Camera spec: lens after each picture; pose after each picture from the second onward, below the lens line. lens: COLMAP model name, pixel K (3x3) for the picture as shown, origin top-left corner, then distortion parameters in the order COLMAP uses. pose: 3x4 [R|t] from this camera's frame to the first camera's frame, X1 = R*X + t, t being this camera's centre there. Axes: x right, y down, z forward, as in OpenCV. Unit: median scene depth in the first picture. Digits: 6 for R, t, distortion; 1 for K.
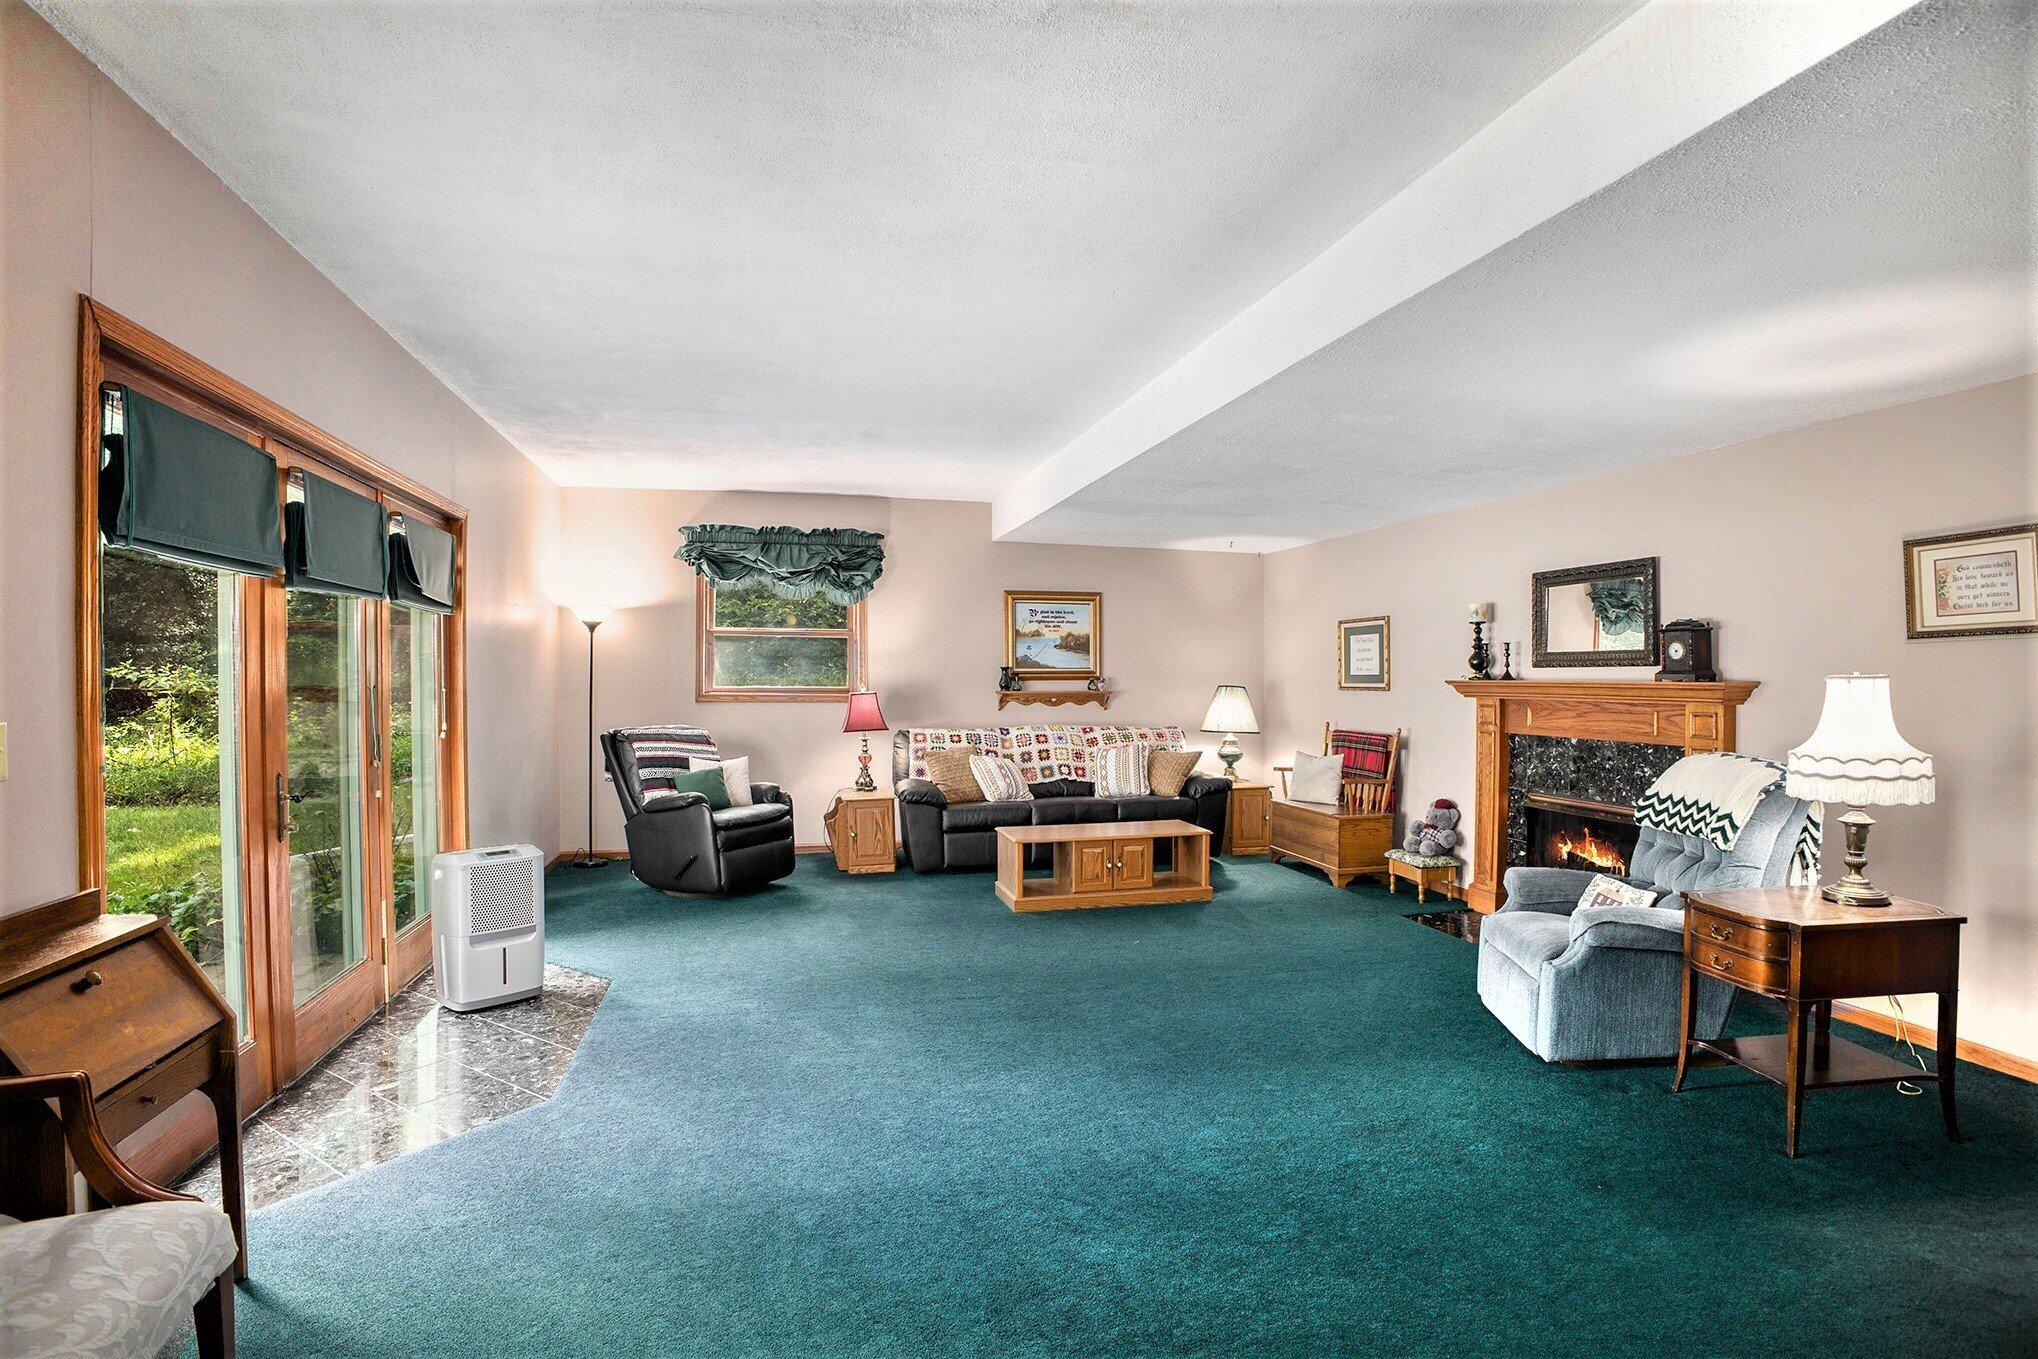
lens RADIAL K [[1025.7, 0, 1019.4], [0, 1025.7, 687.8], [0, 0, 1]] dist [-0.001003, 0.000097]
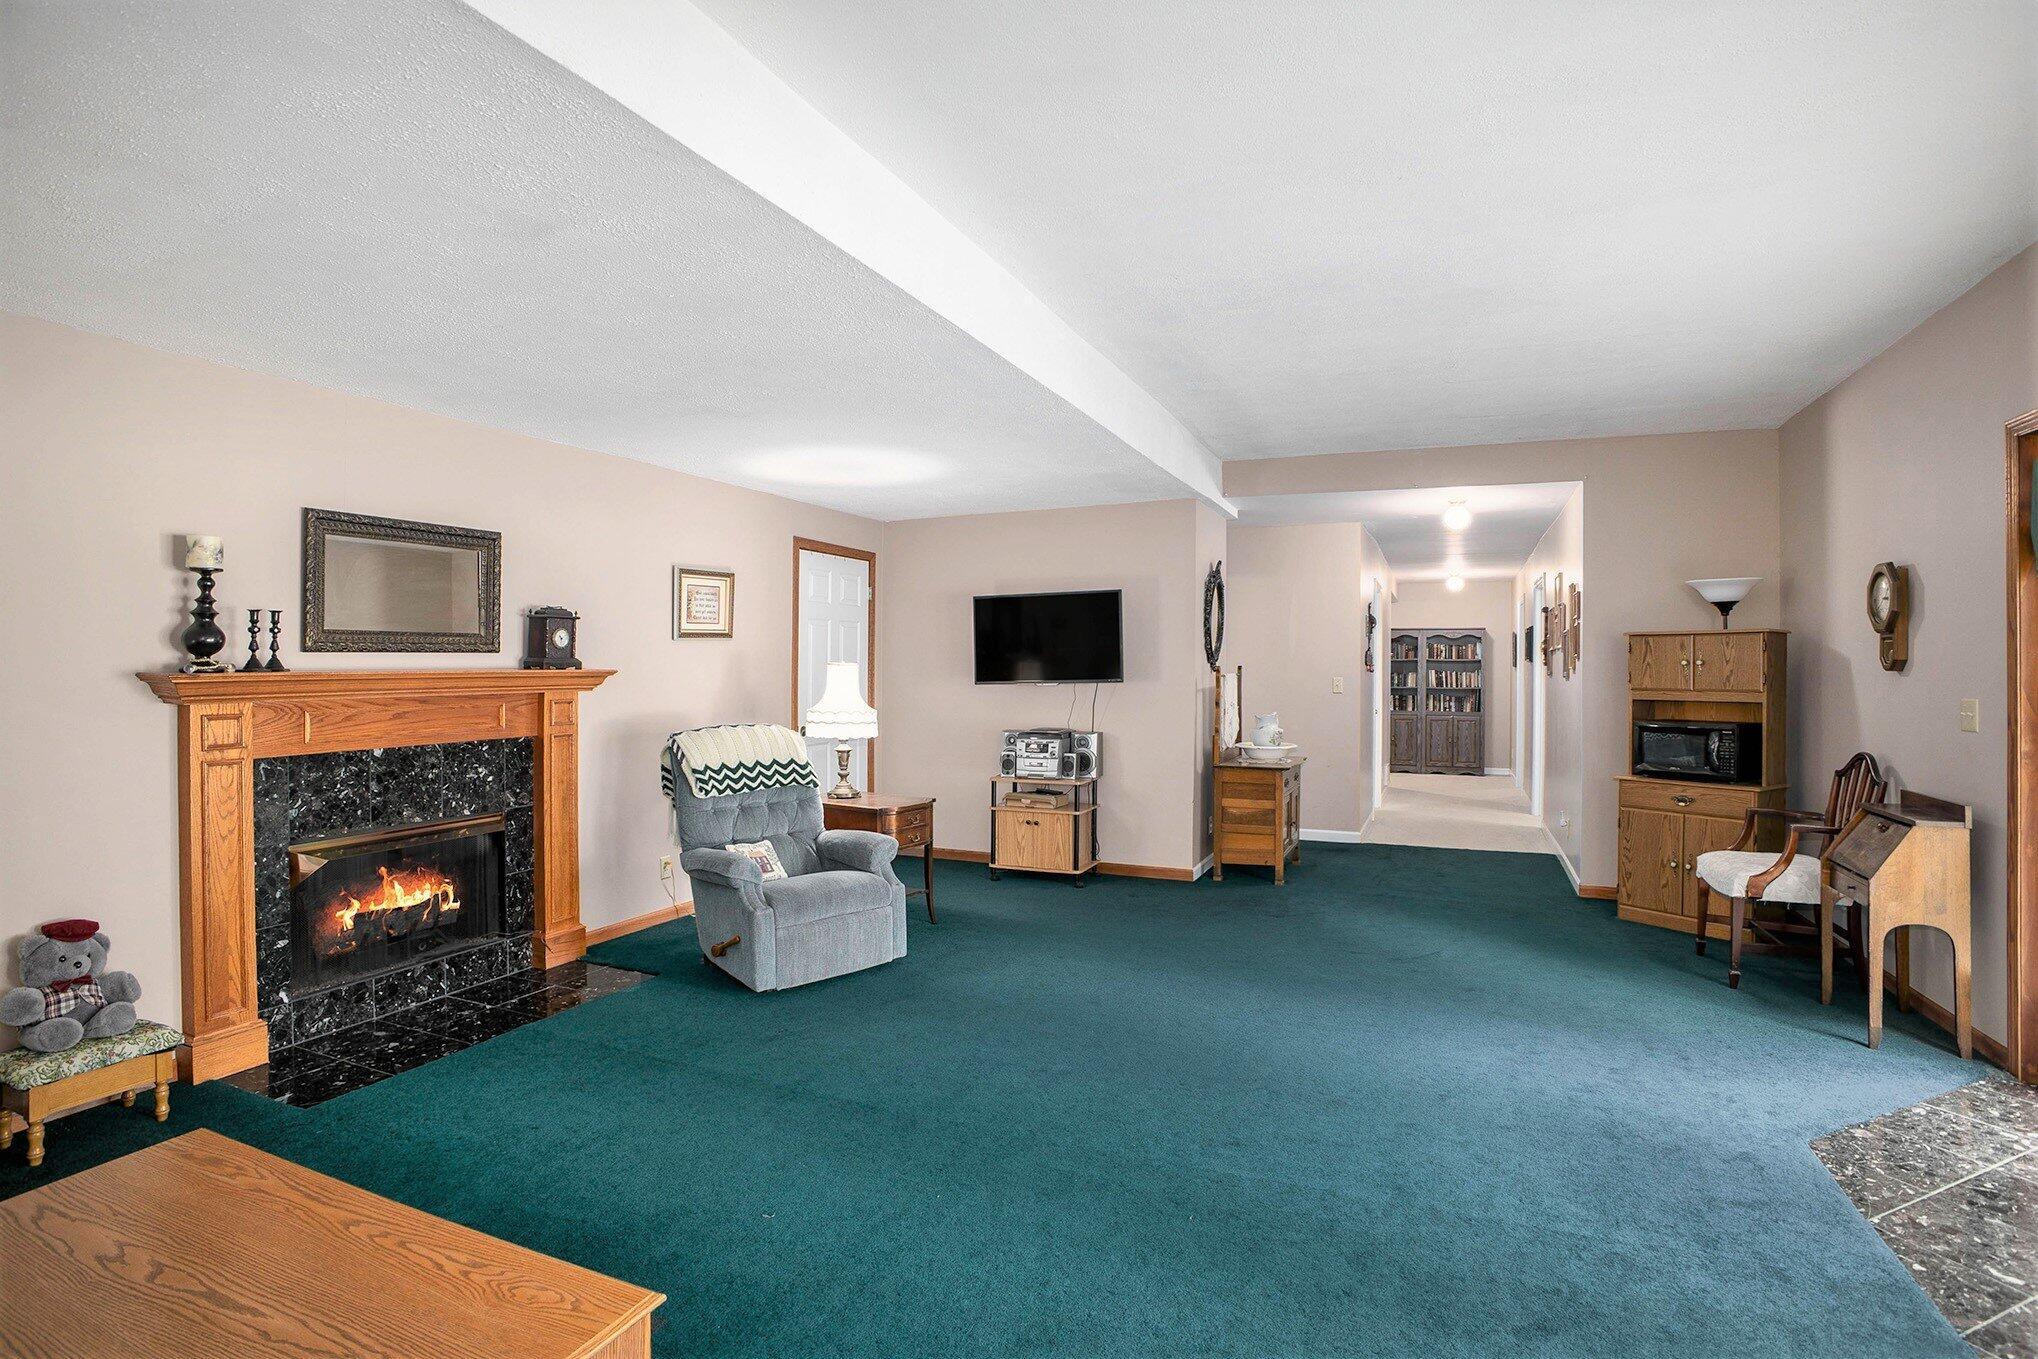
lens RADIAL K [[1025.7, 0, 1021.4], [0, 1025.7, 668.6], [0, 0, 1]] dist [-0.001003, 0.000097]
pose [[-0.785350, -0.008181, 0.618998, -0.272771], [0.003940, 0.999826, 0.018213, -0.019742], [-0.619039, 0.016742, -0.785181, 1.268961]]
